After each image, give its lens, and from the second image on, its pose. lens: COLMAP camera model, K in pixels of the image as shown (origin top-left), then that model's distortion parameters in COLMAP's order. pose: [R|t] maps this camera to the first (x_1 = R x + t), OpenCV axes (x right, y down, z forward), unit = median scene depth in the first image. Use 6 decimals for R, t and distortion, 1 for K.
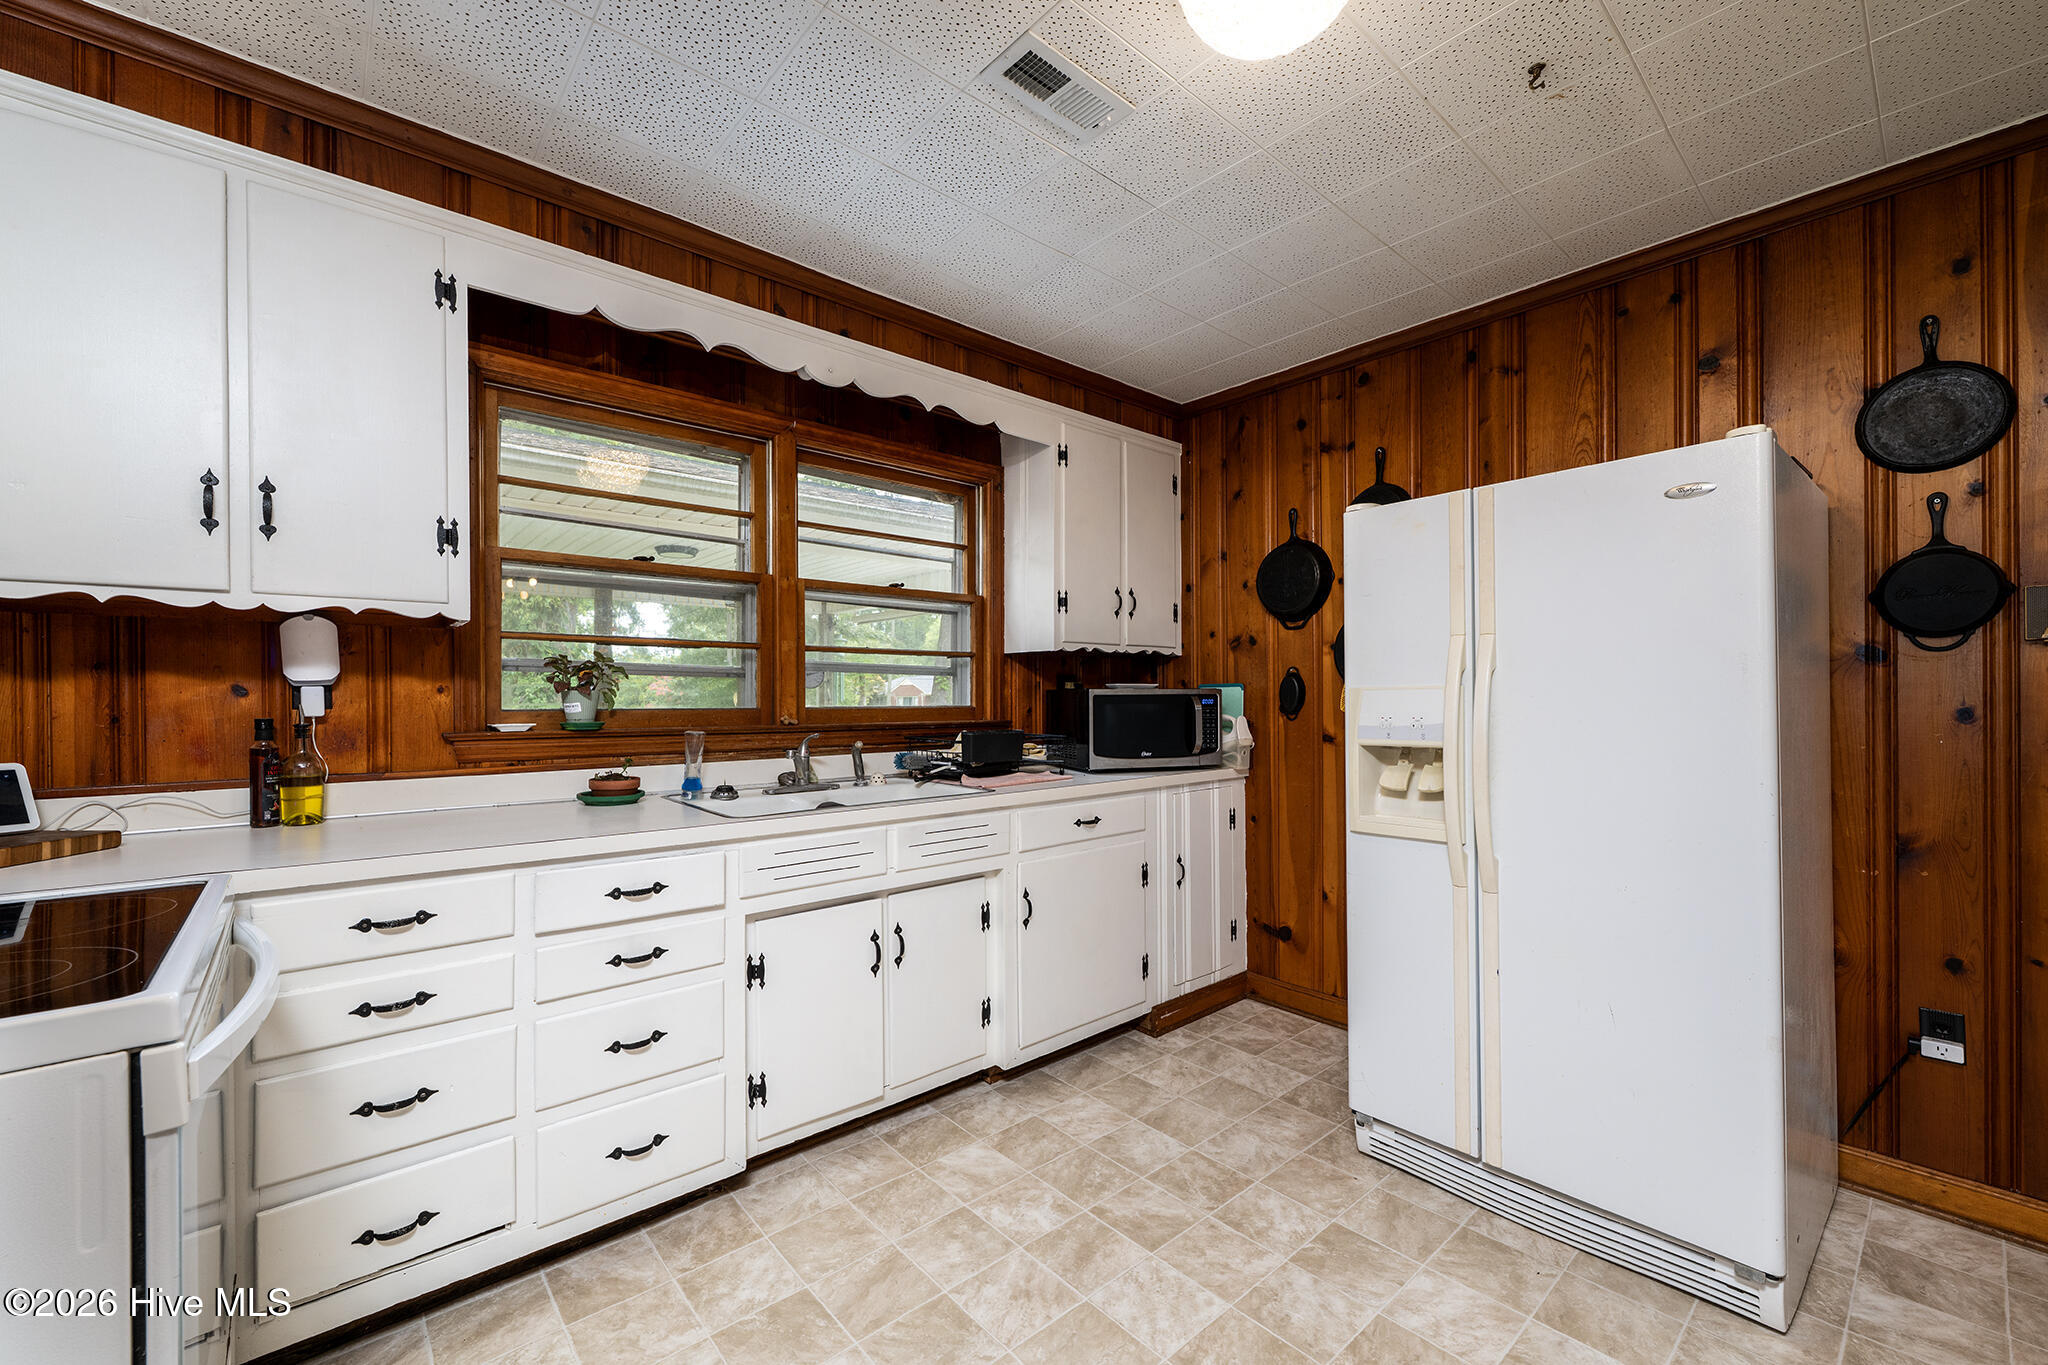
lens RADIAL K [[823.2, 0, 1070.2], [0, 823.2, 699.4], [0, 0, 1]] dist [0.001338, 0.000069]
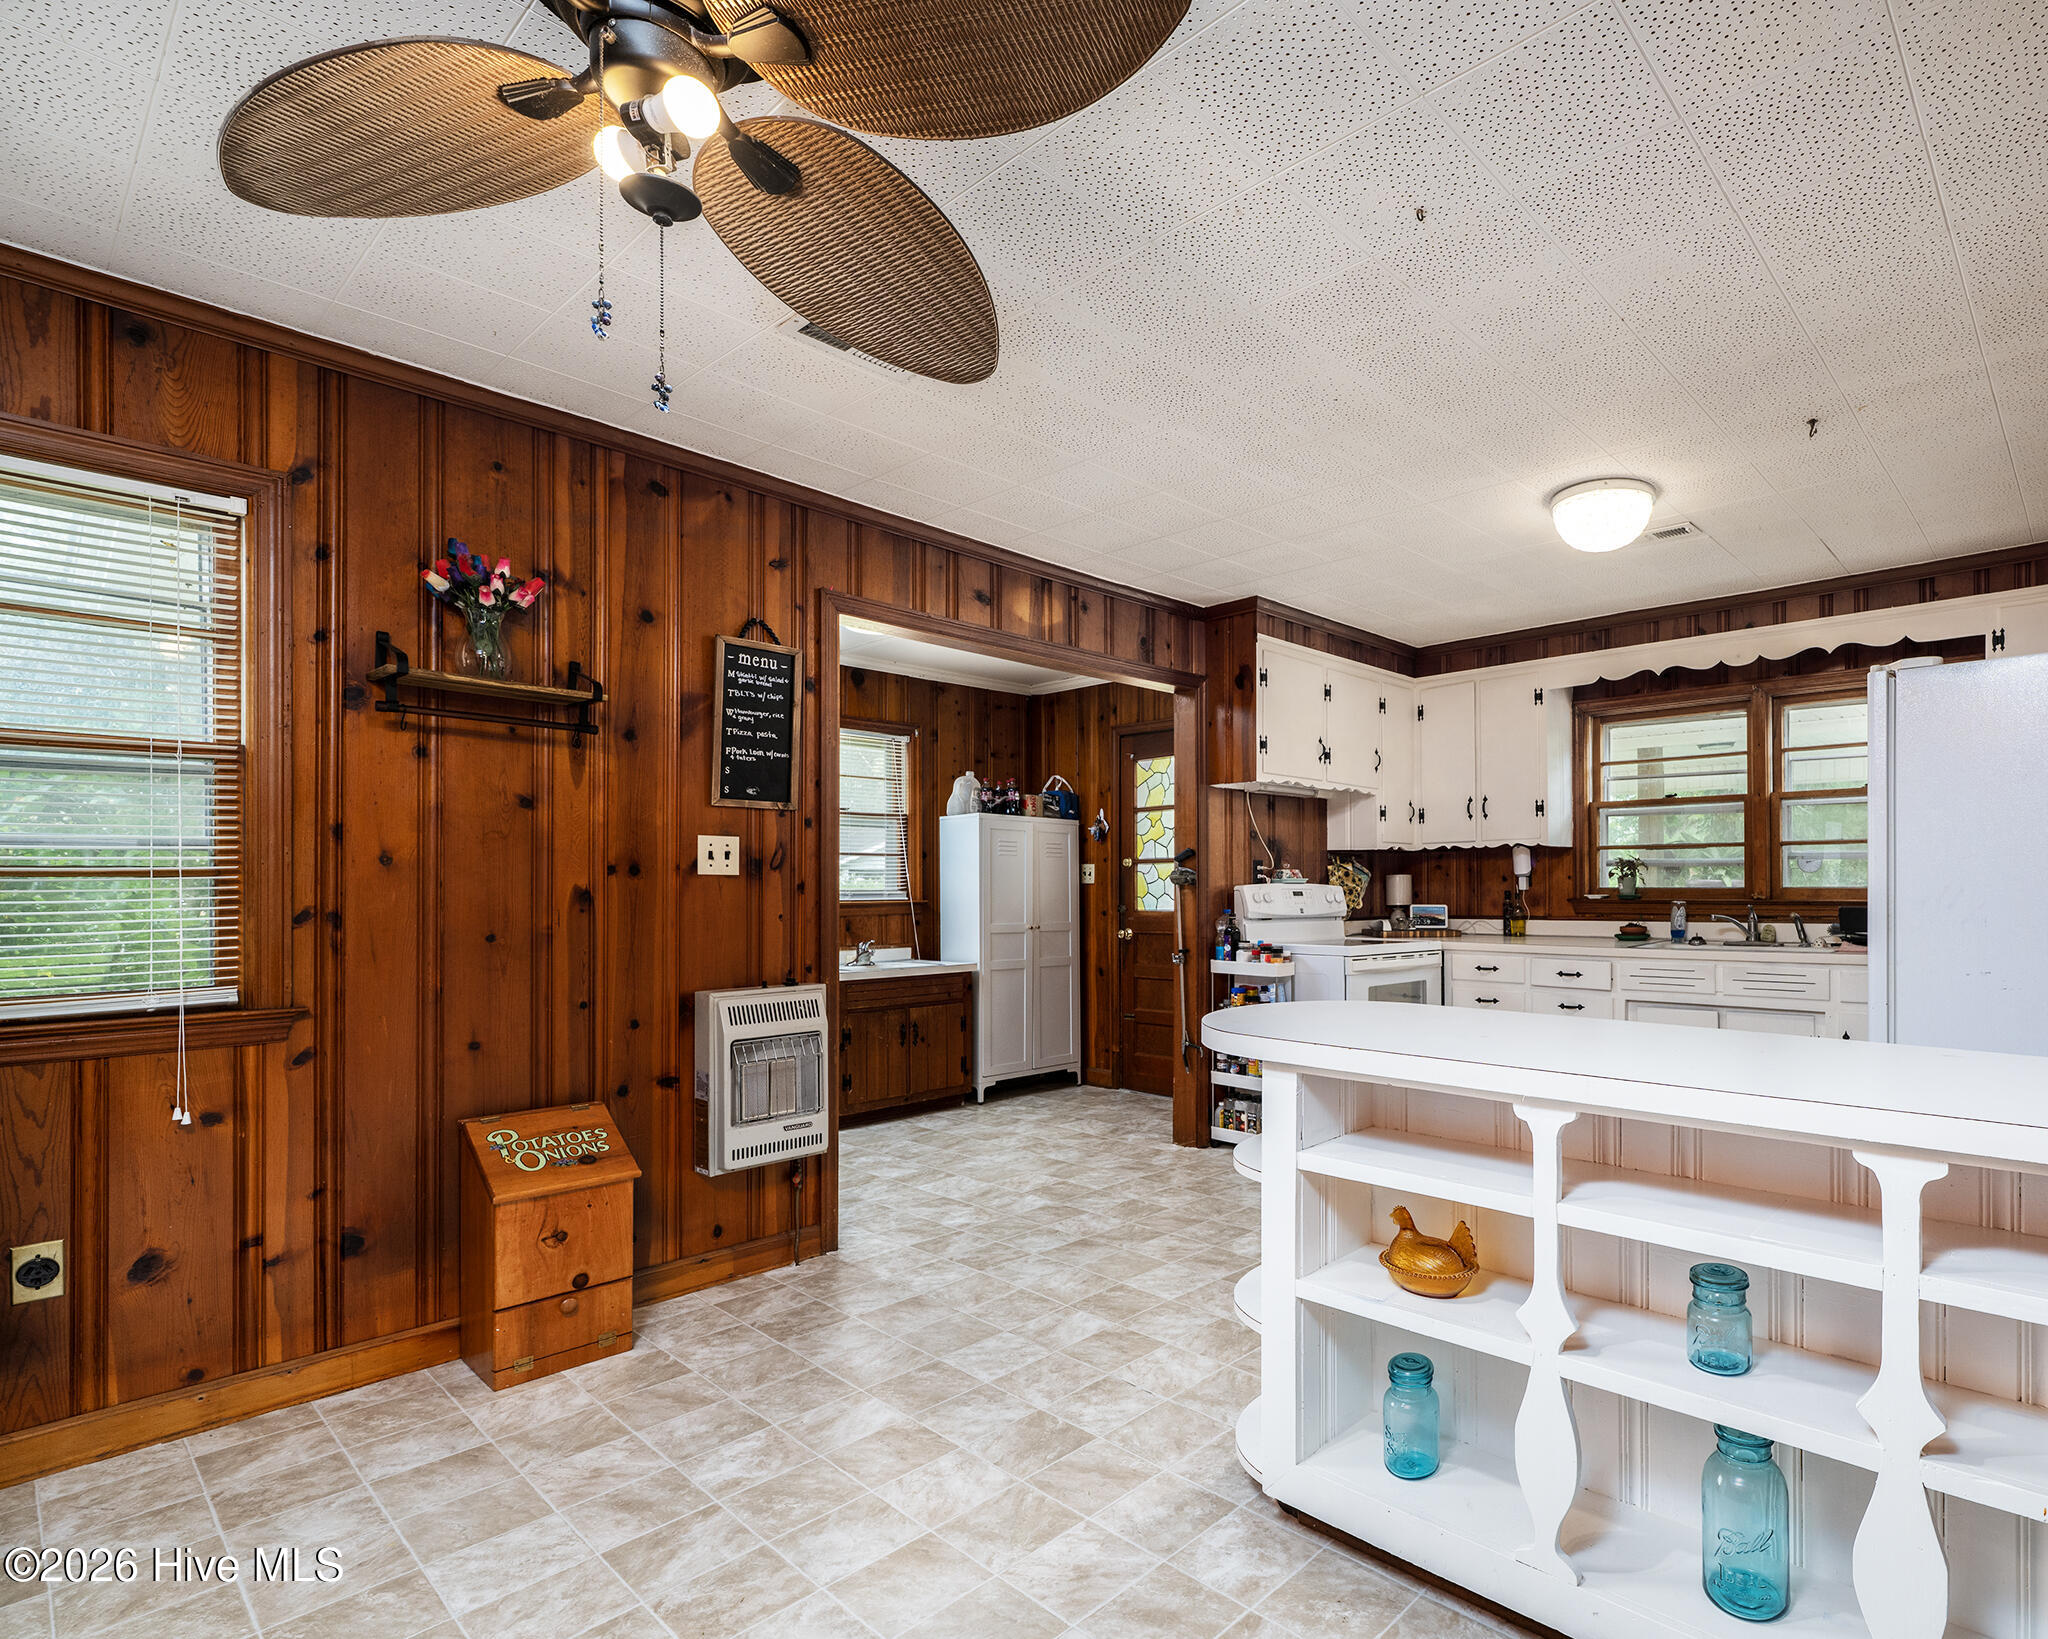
lens RADIAL K [[957.7, 0, 1220.8], [0, 957.7, 887.1], [0, 0, 1]] dist [0.009277, 0.000554]
pose [[0.133290, 0.005574, -0.991061, 1.402499], [0.008295, 0.999943, 0.006740, -0.010380], [0.991042, -0.009119, 0.133236, -0.156189]]
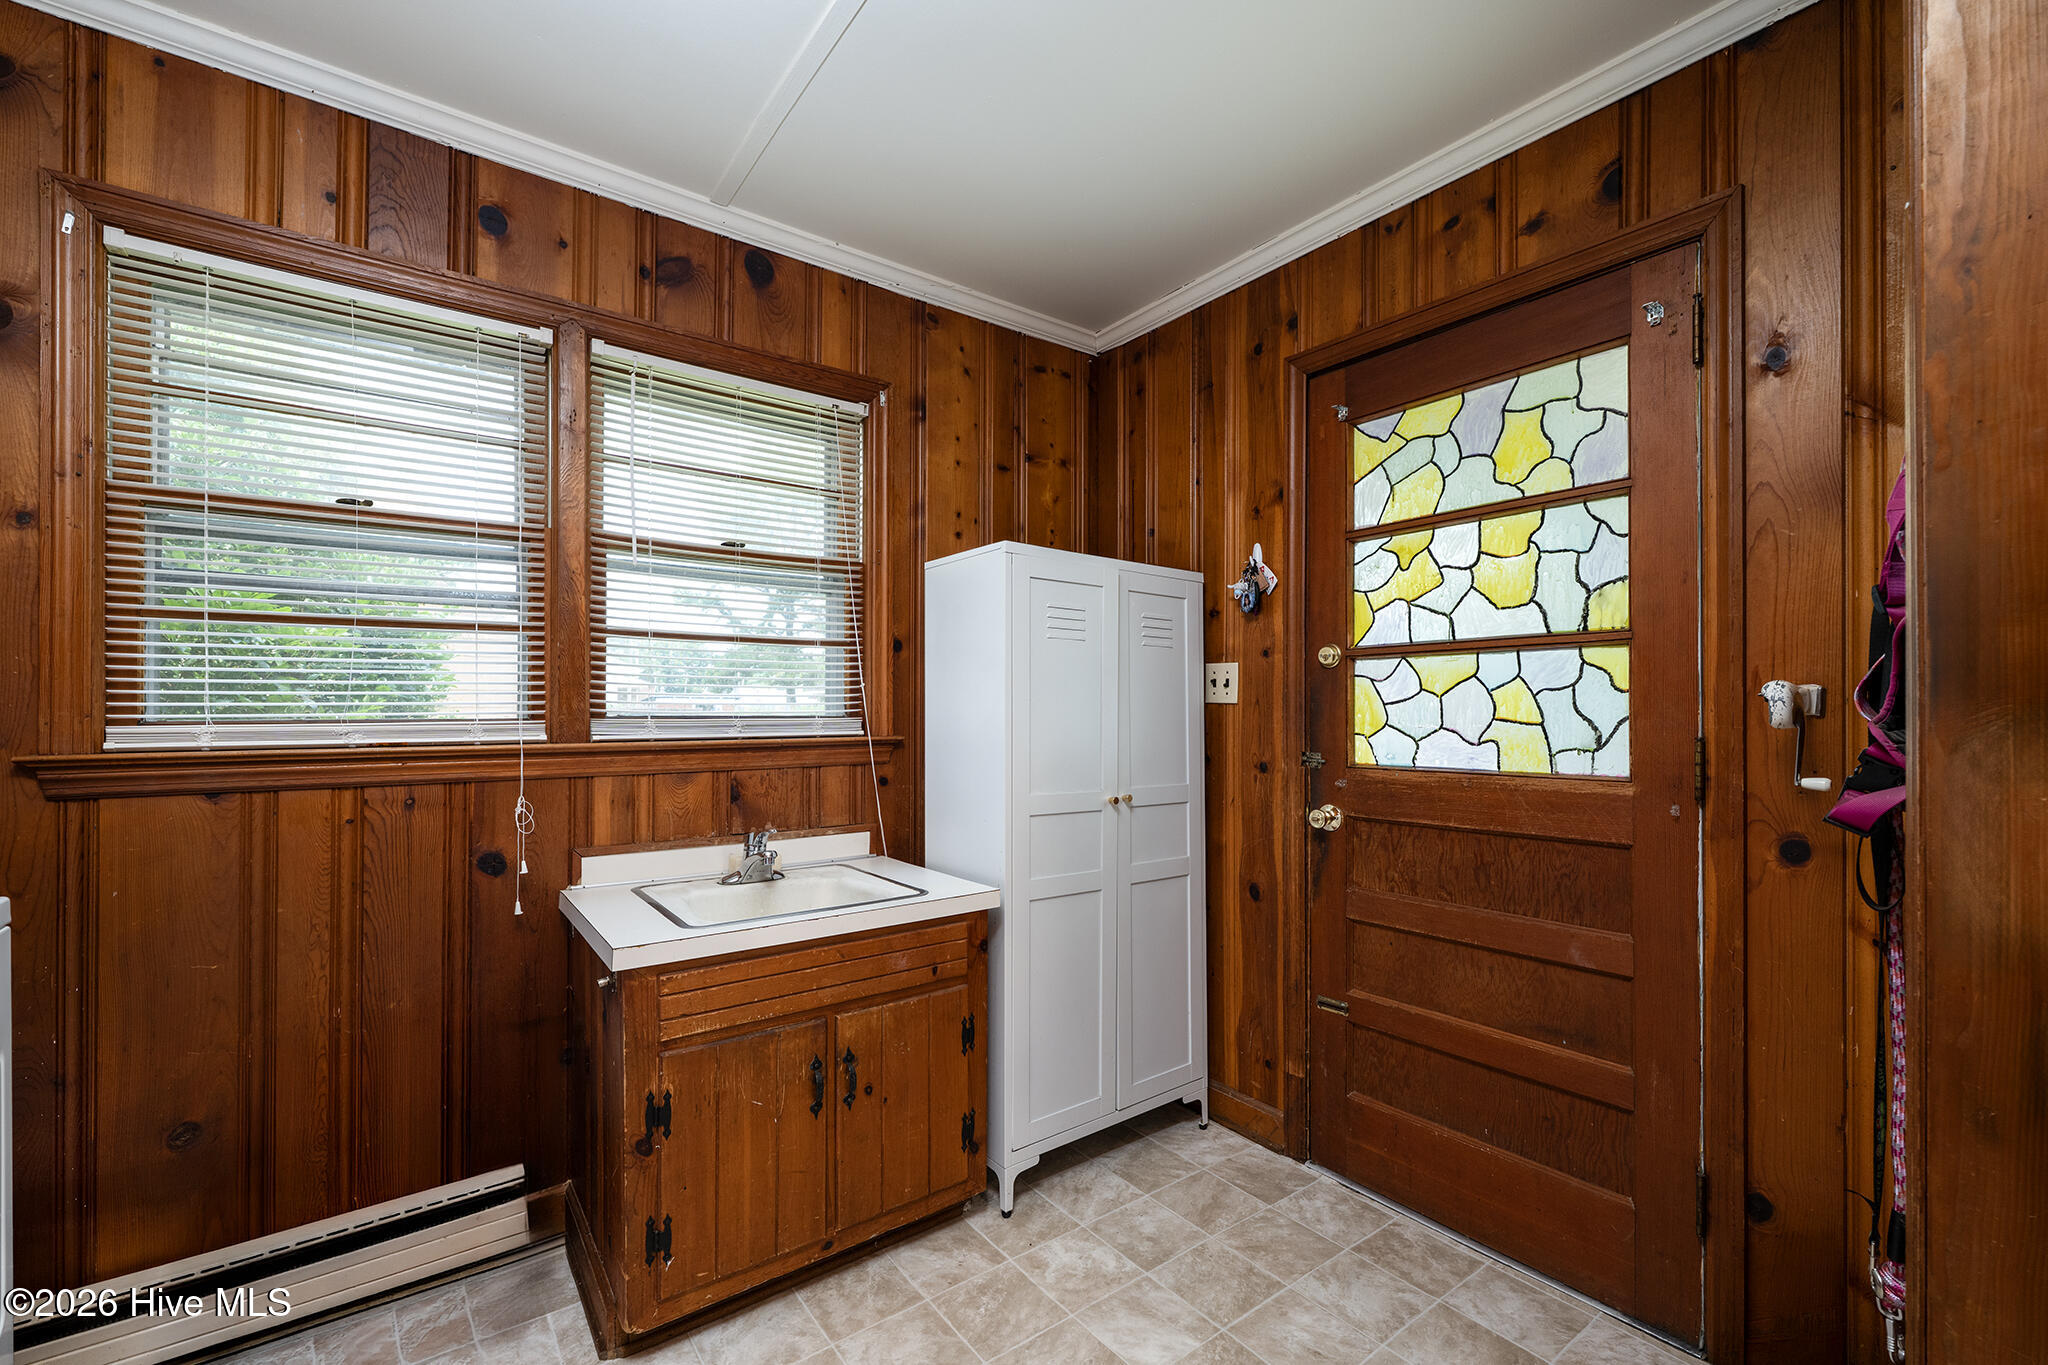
lens RADIAL K [[823.2, 0, 984.7], [0, 823.2, 705.3], [0, 0, 1]] dist [0.001338, 0.000069]
pose [[-0.122579, 0.003584, -0.992452, -0.187302], [0.004128, 0.999987, 0.003101, -0.007456], [0.992450, -0.003717, -0.122593, -0.351077]]
